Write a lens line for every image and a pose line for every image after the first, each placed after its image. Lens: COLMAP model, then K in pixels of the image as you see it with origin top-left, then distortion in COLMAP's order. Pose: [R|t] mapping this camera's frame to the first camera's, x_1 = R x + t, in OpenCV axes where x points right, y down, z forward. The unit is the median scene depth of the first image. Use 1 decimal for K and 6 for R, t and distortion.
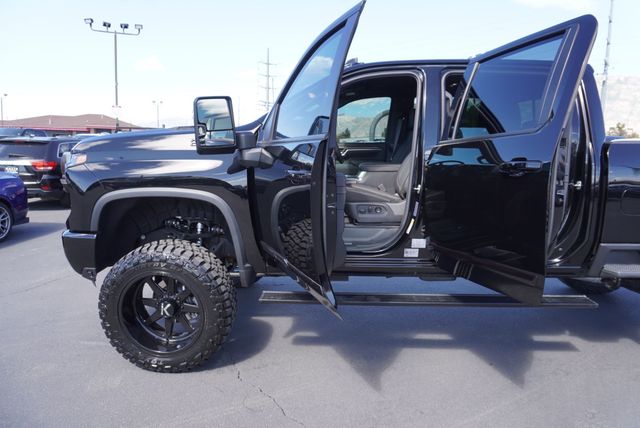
lens RADIAL K [[429.5, 0, 320.0], [0, 429.5, 214.0], [0, 0, 1]] dist [-0.017744, 0.007383]
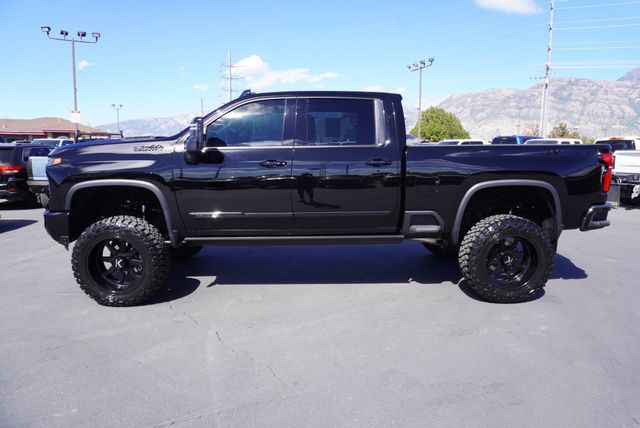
lens RADIAL K [[429.5, 0, 320.0], [0, 429.5, 214.0], [0, 0, 1]] dist [-0.017744, 0.007383]
pose [[0.997013, -0.022295, 0.073952, 0.210061], [0.022519, 0.999744, -0.002201, 0.070377], [-0.073884, 0.003860, 0.997259, -0.486694]]
